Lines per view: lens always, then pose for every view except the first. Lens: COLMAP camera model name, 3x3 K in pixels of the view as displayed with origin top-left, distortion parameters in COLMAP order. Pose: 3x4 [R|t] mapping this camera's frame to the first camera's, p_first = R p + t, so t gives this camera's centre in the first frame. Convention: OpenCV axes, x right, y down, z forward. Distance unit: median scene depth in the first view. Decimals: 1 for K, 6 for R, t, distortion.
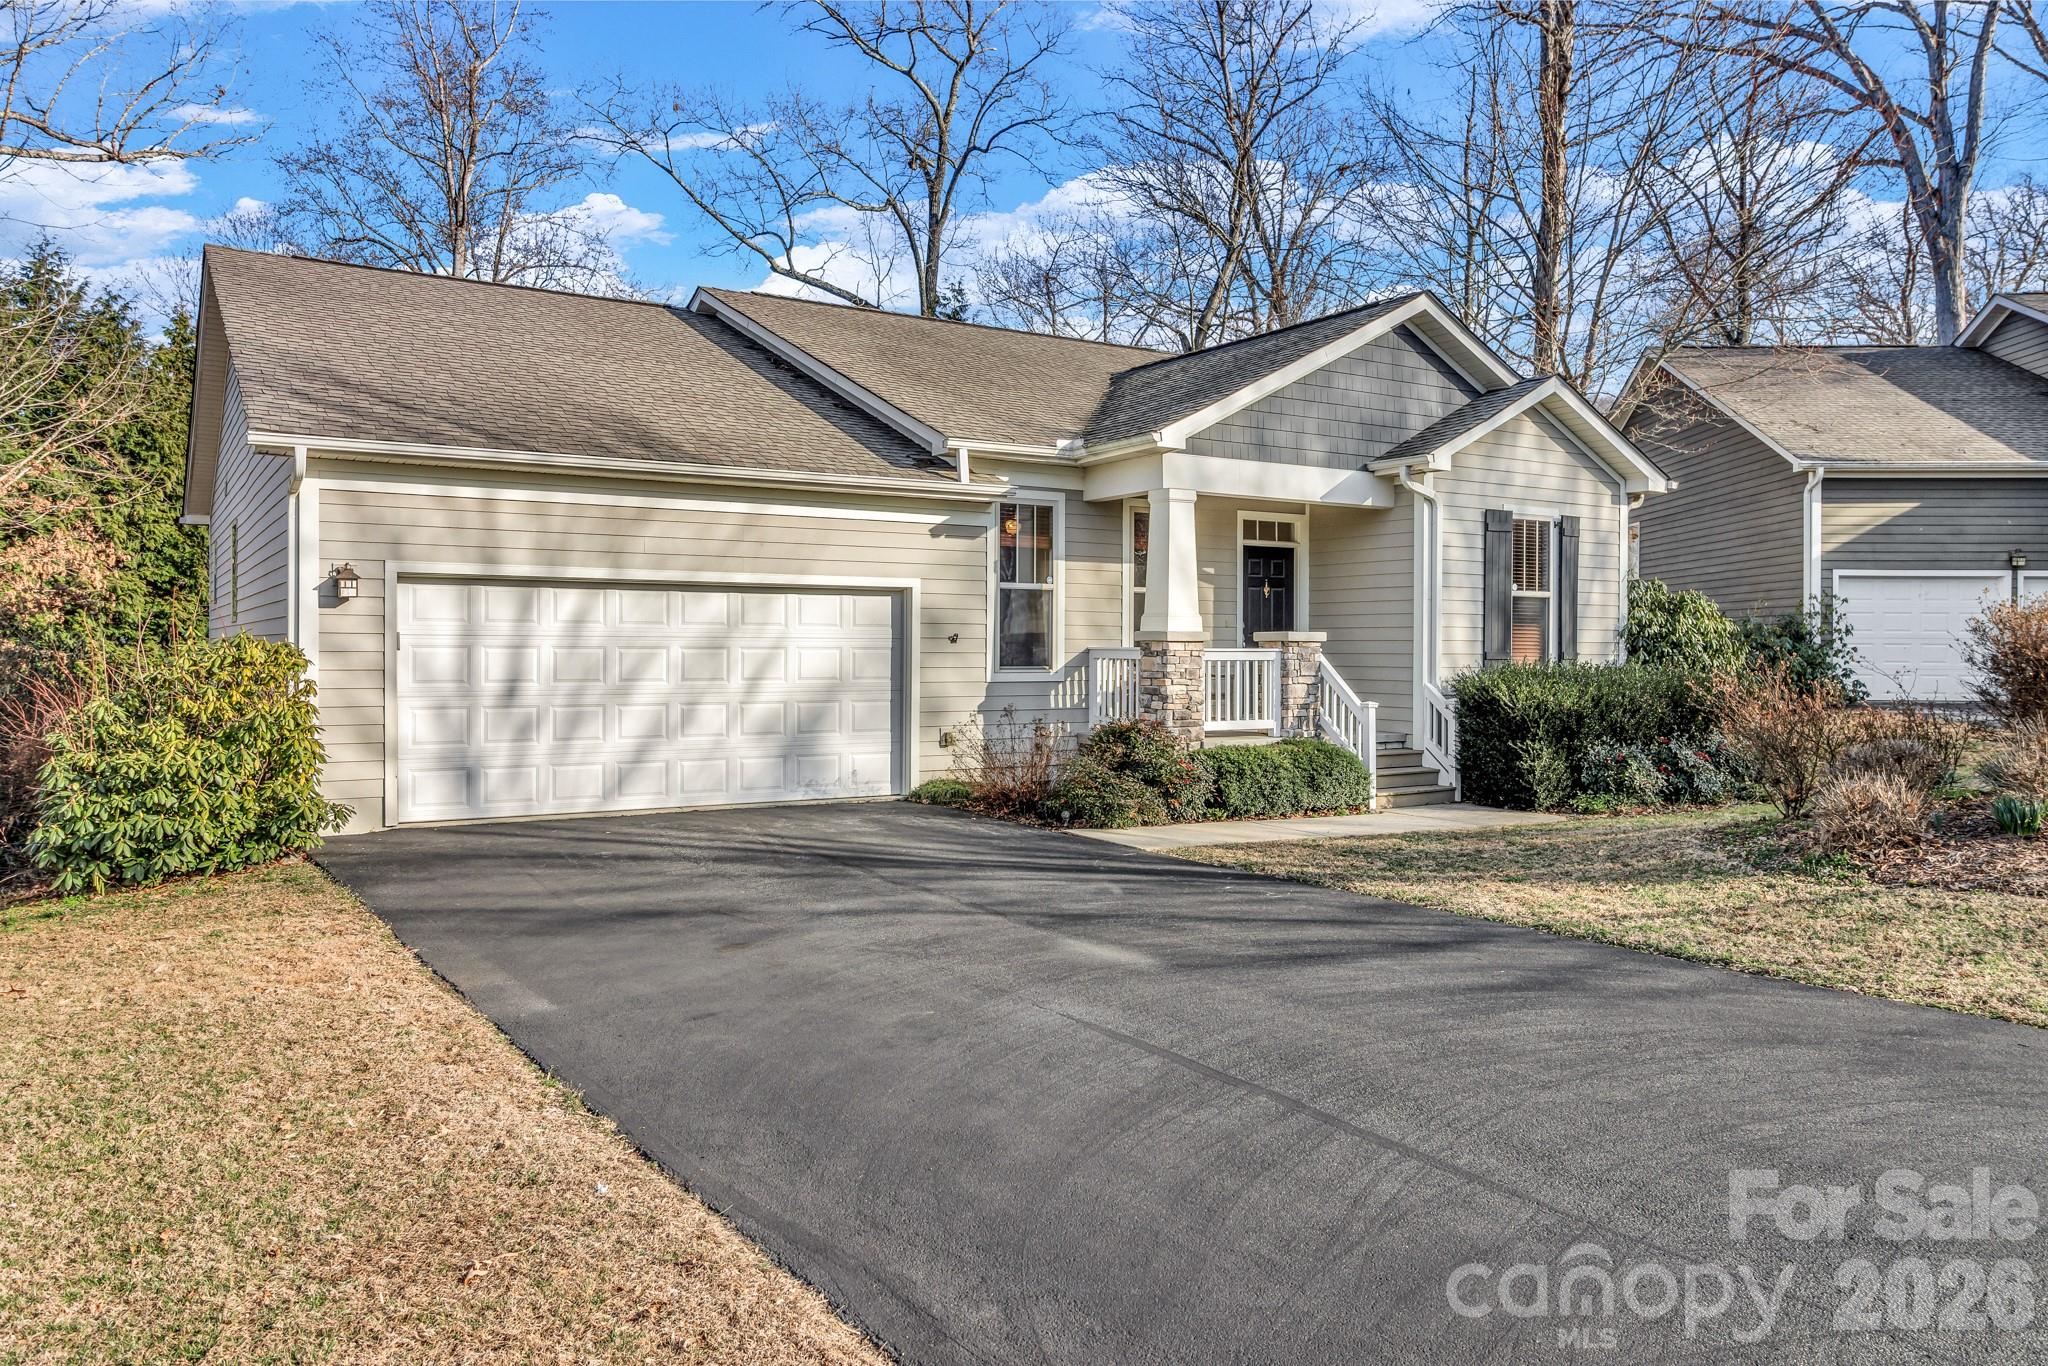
lens RADIAL K [[1440.8, 0, 1023.5], [0, 1440.8, 647.9], [0, 0, 1]] dist [-0.001611, 0.007437]
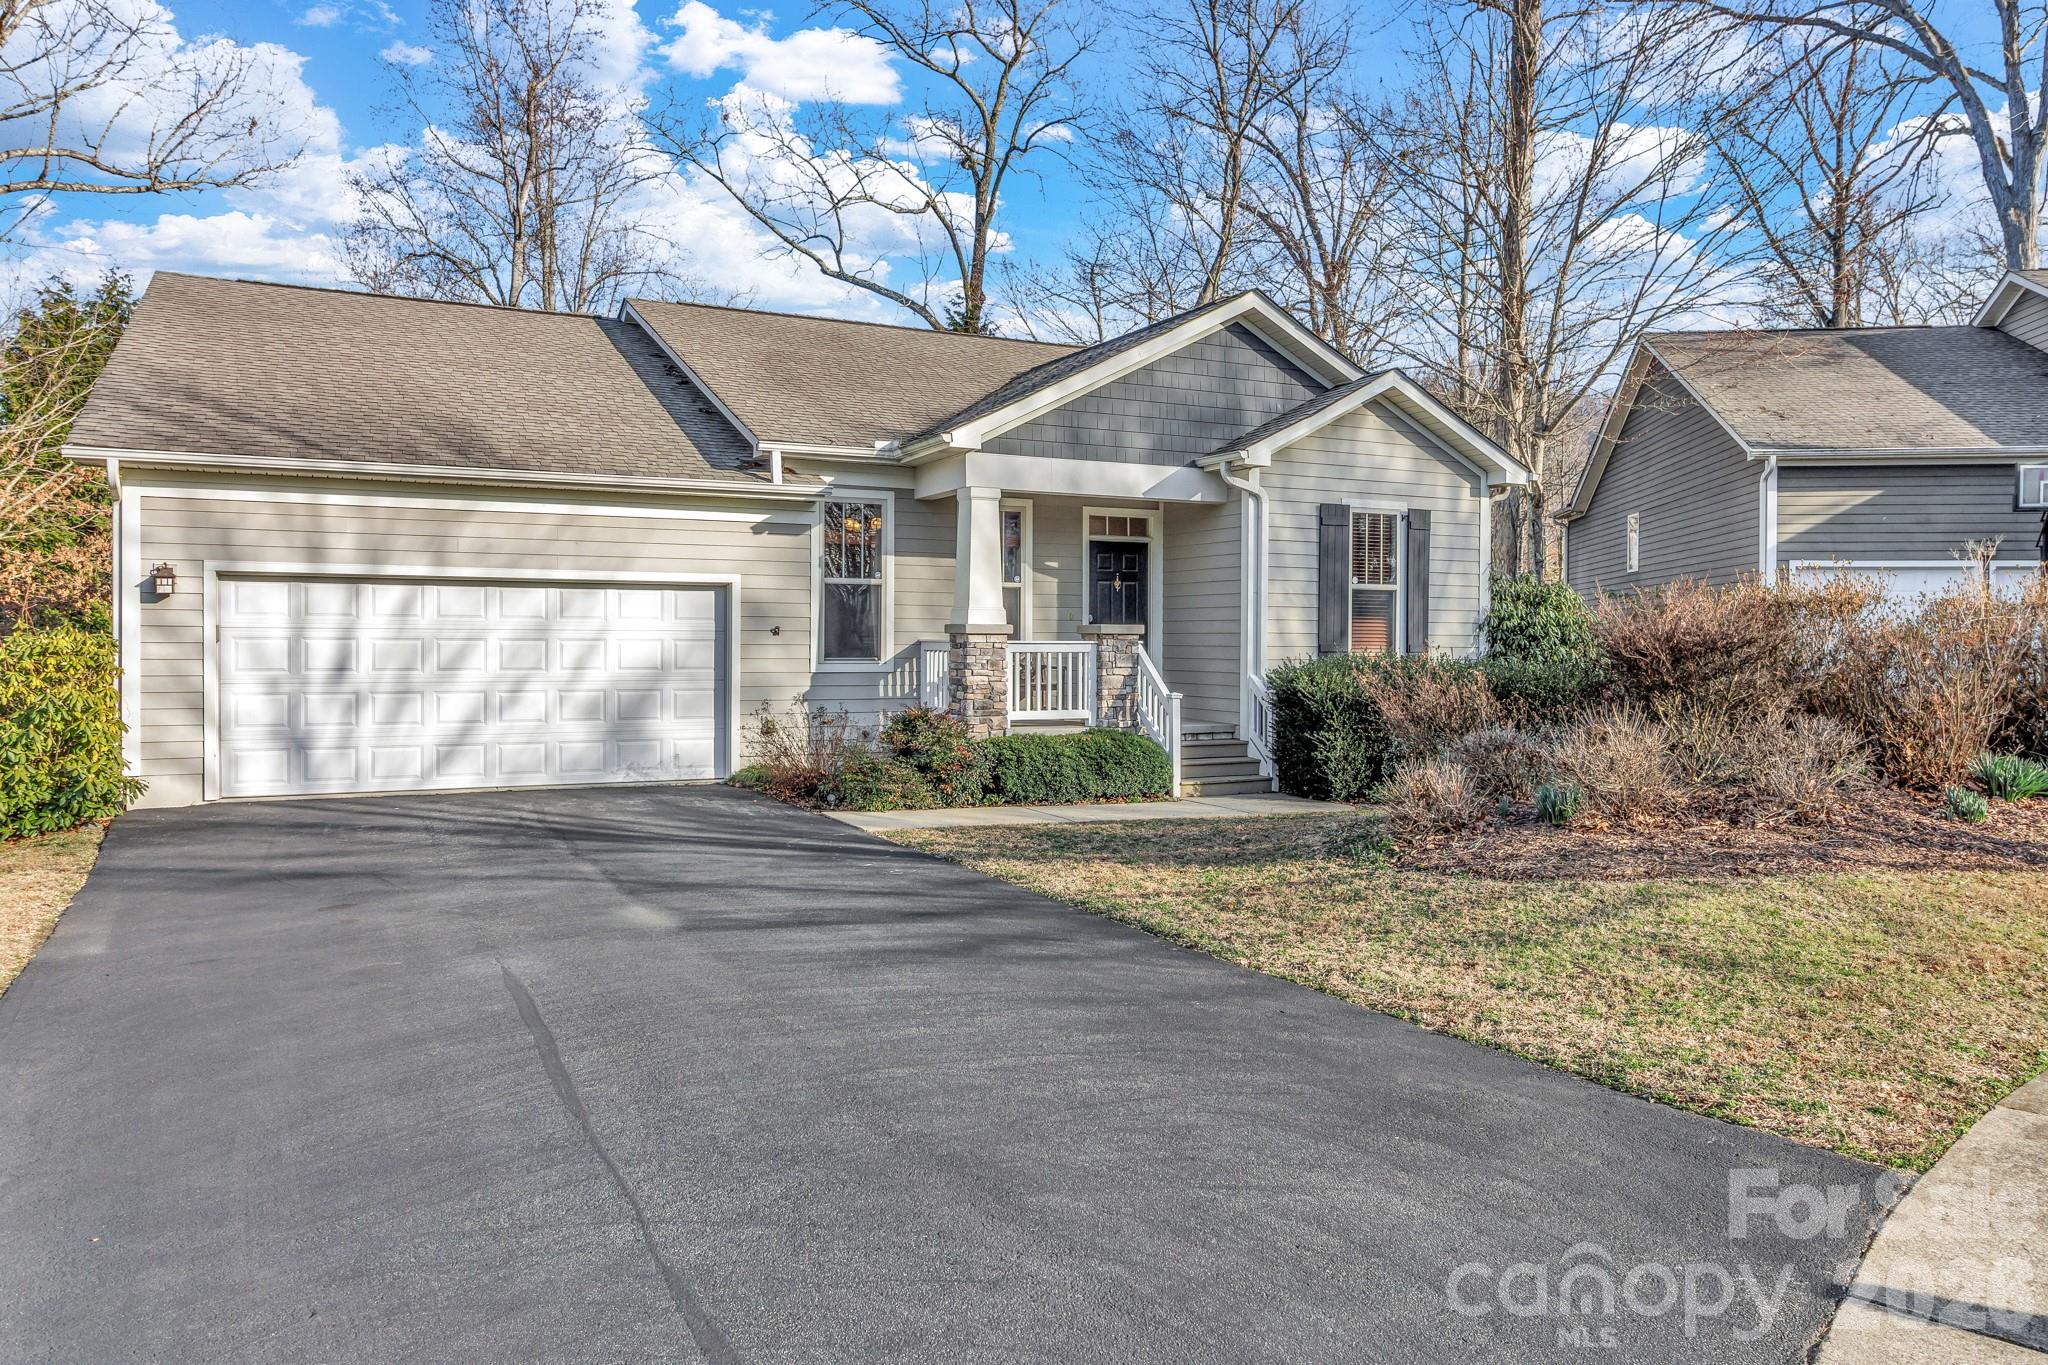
lens RADIAL K [[1440.8, 0, 1023.5], [0, 1440.8, 647.4], [0, 0, 1]] dist [-0.001611, 0.007437]
pose [[0.995117, 0.001444, -0.098692, 0.227894], [-0.000966, 0.999988, 0.004897, 0.000166], [0.098698, -0.004777, 0.995106, -0.030140]]
